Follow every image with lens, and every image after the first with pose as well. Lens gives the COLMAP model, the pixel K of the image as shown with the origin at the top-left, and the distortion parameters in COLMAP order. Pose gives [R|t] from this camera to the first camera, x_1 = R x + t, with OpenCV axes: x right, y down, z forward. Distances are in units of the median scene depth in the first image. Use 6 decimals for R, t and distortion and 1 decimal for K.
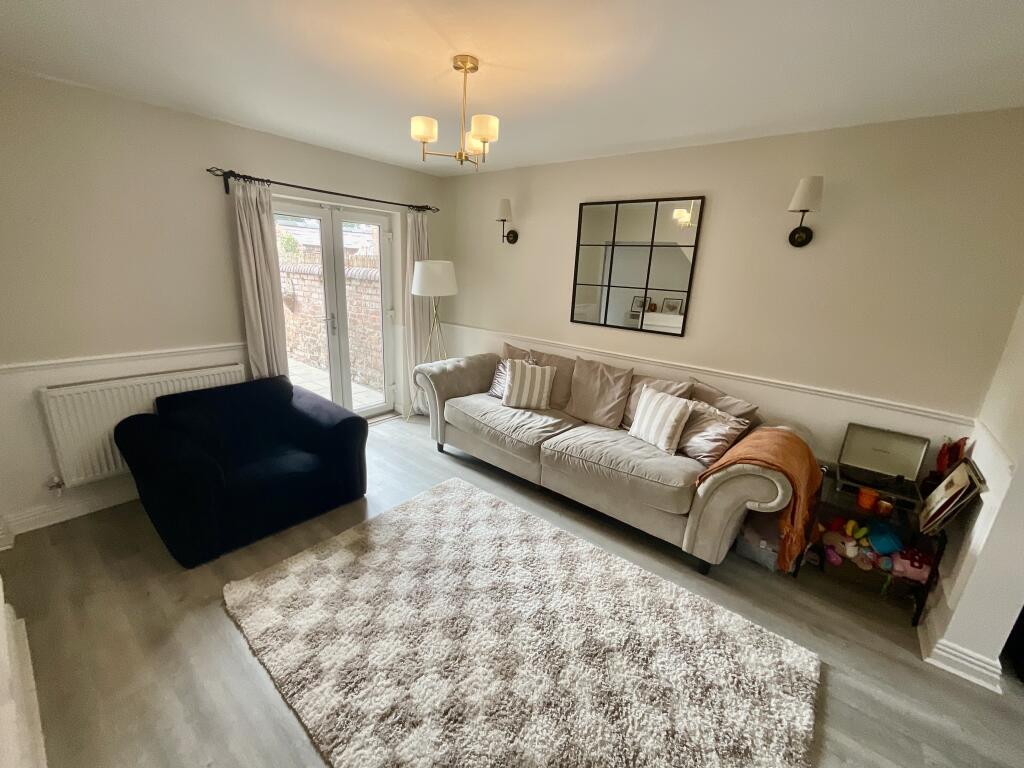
lens RADIAL K [[414.4, 0, 510.0], [0, 414.4, 384.7], [0, 0, 1]] dist [-0.008926, 0.003412]
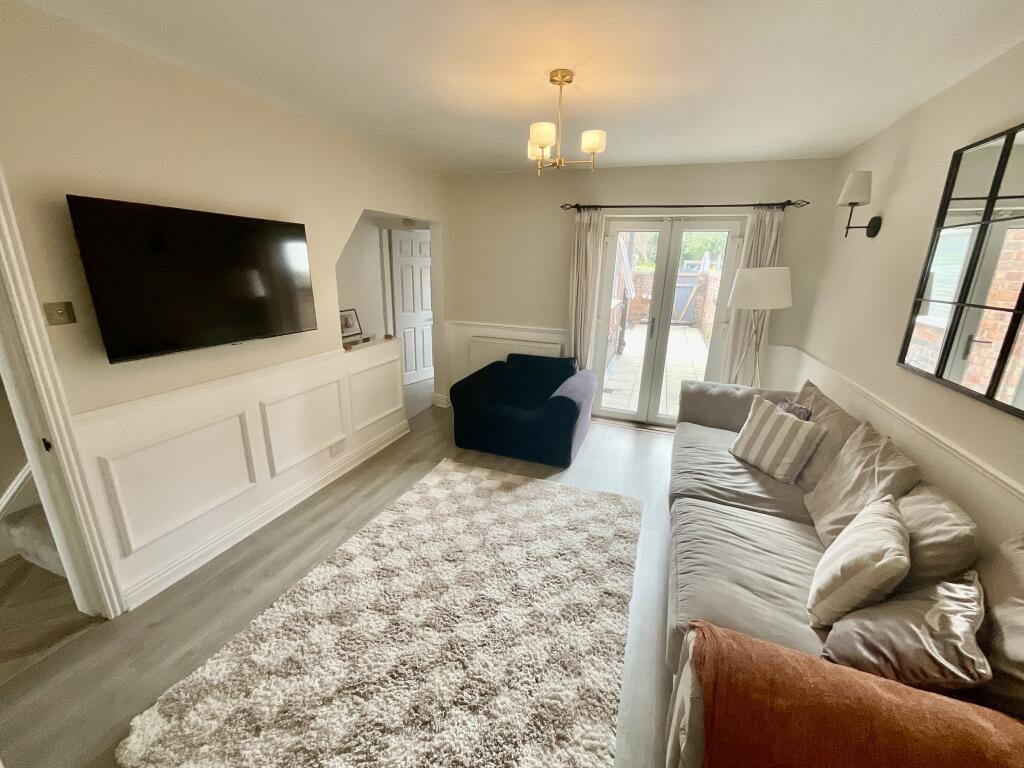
lens RADIAL K [[414.4, 0, 510.0], [0, 414.4, 384.7], [0, 0, 1]] dist [-0.008926, 0.003412]
pose [[0.326504, 0.228245, -0.917224, 0.711286], [-0.269950, 0.952505, 0.140930, -0.087826], [0.905827, 0.201590, 0.372611, 0.442998]]
